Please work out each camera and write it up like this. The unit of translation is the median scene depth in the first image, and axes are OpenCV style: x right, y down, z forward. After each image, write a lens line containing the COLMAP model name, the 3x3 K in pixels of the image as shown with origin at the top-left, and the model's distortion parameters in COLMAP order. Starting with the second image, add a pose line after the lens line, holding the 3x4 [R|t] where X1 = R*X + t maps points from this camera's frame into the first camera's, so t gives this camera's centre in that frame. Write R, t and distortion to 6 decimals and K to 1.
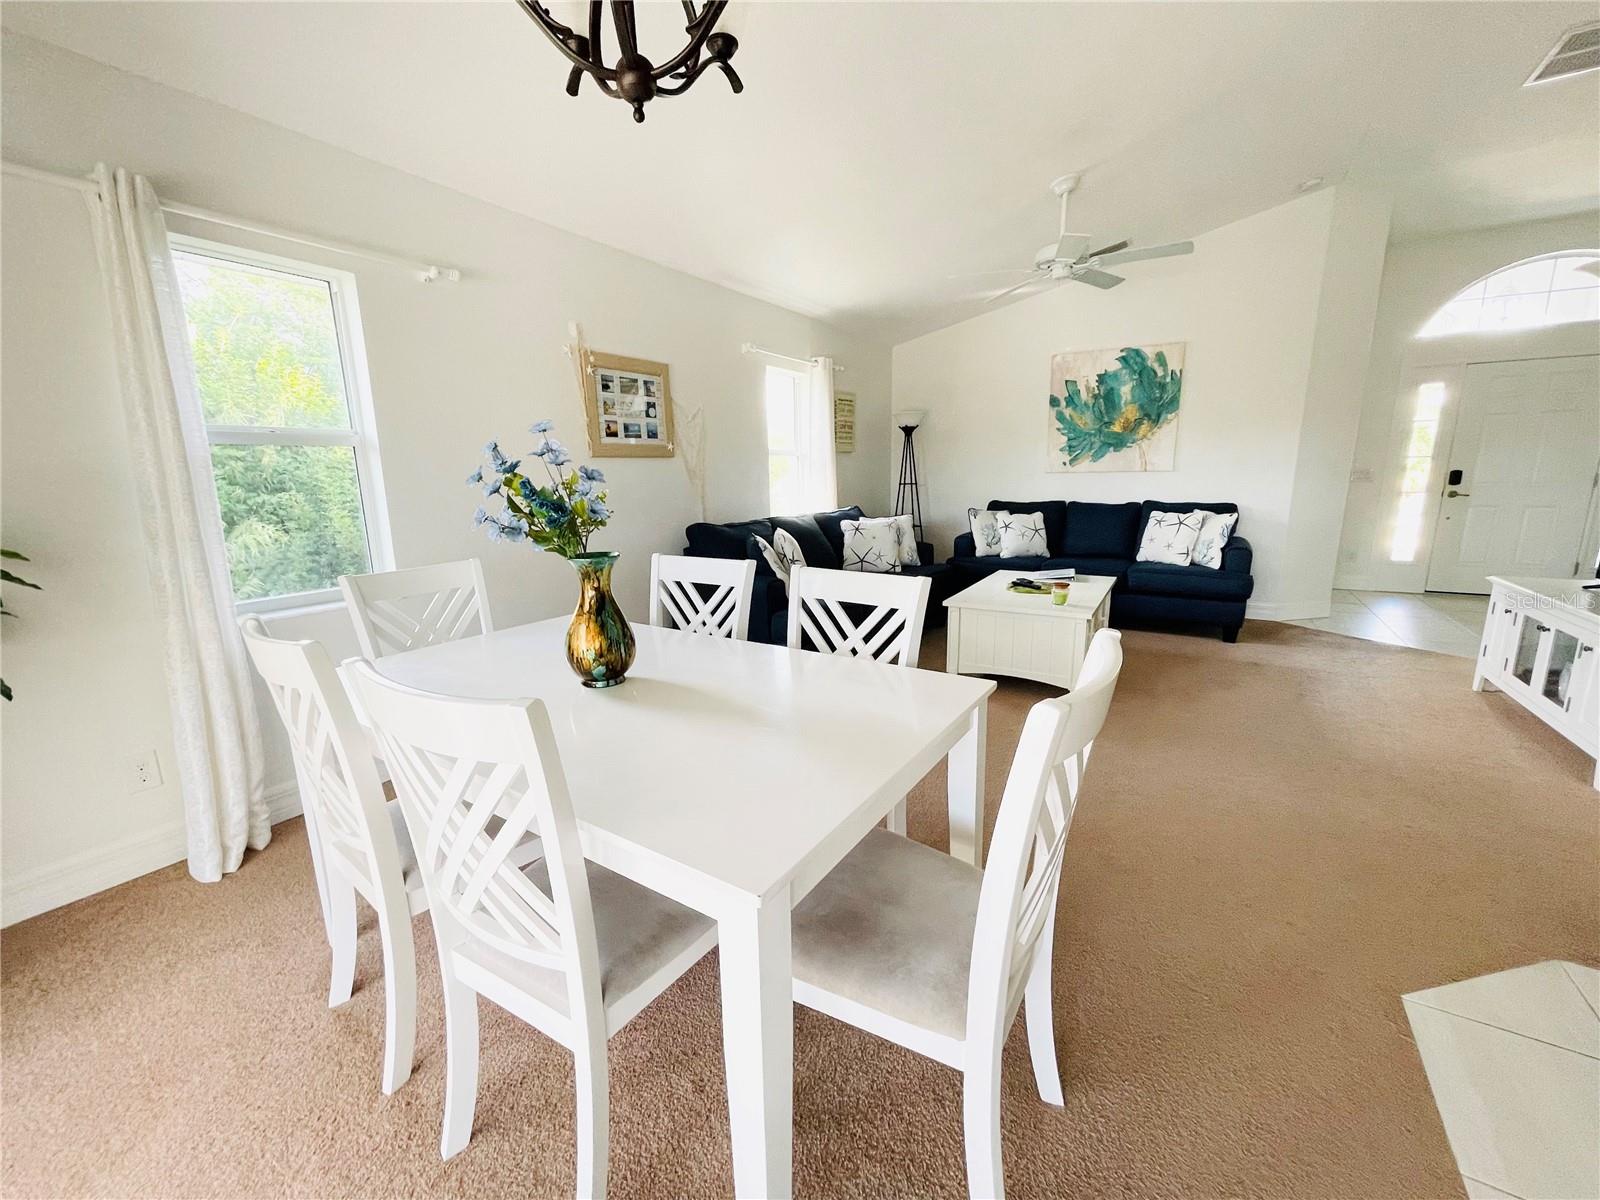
lens RADIAL K [[635.1, 0, 794.8], [0, 635.1, 604.2], [0, 0, 1]] dist [0.000085, -0.000206]
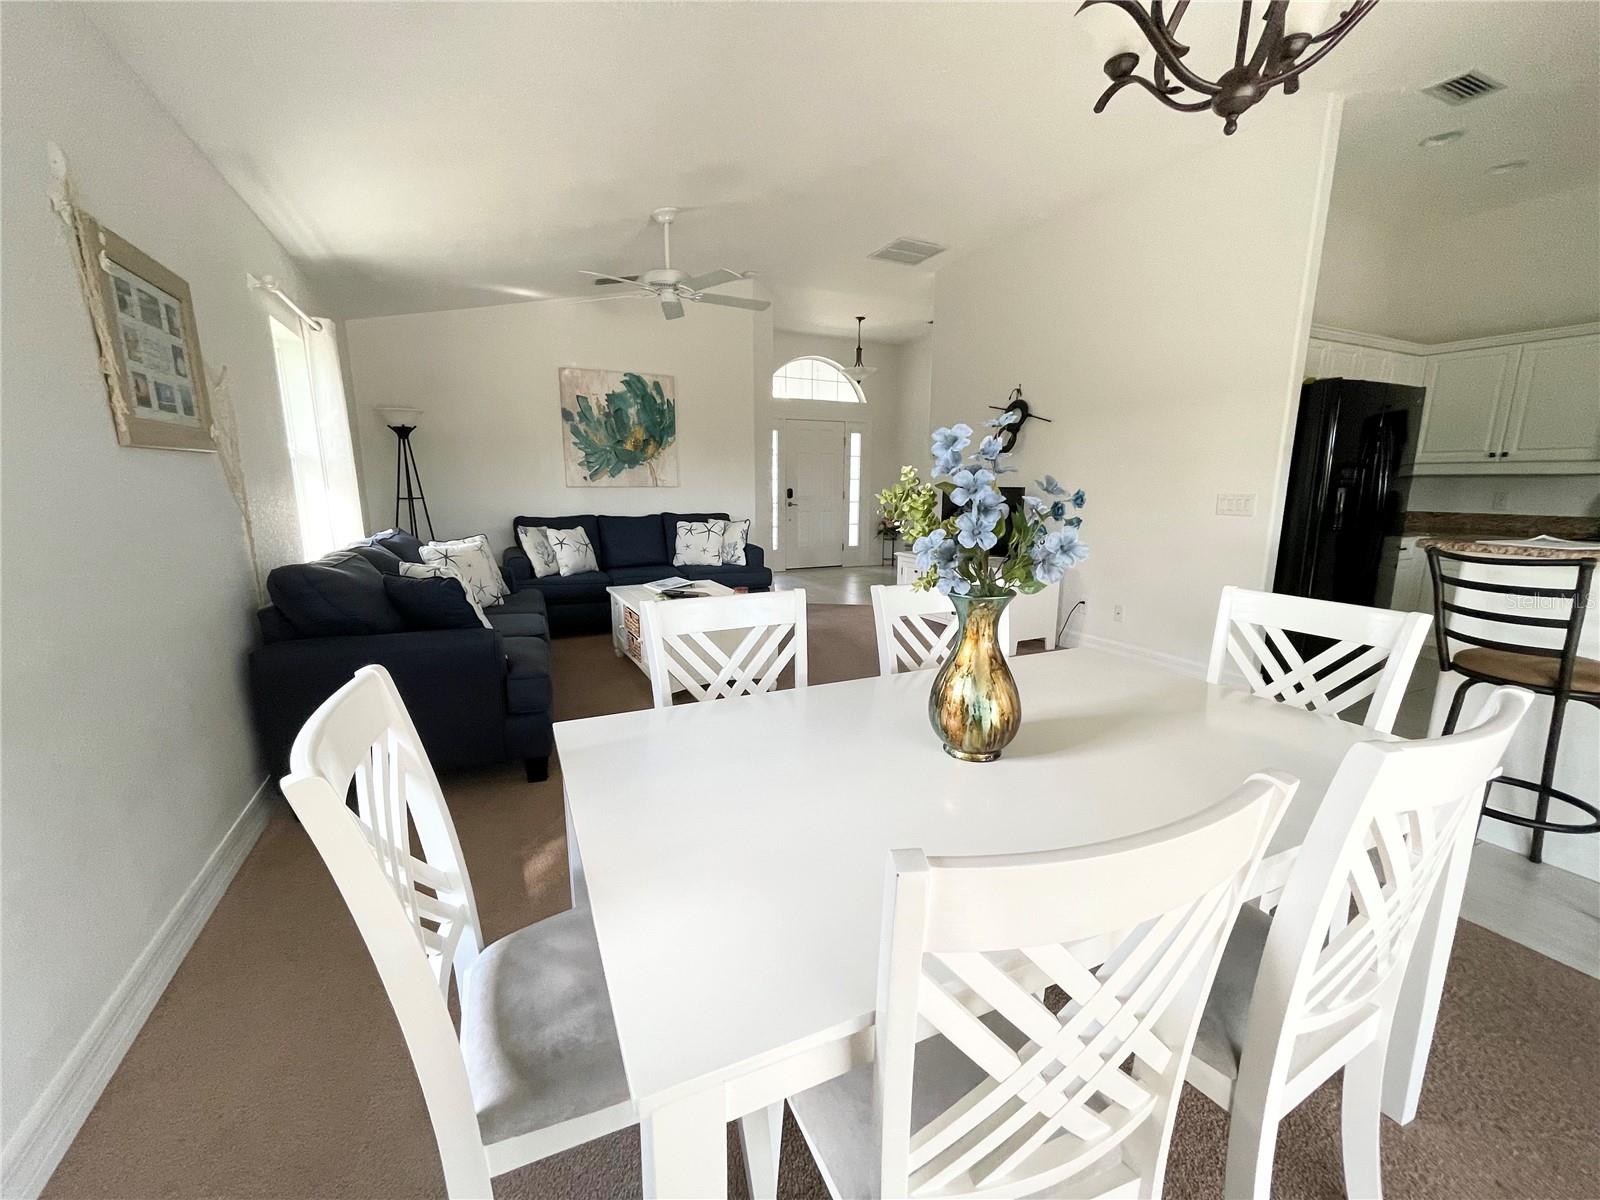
lens RADIAL K [[635.1, 0, 794.8], [0, 635.1, 604.2], [0, 0, 1]] dist [0.000085, -0.000206]
pose [[0.548042, -0.140256, 0.824608, -0.269129], [0.158484, 0.985396, 0.062274, -0.036460], [-0.821299, 0.096559, 0.562267, 0.191800]]
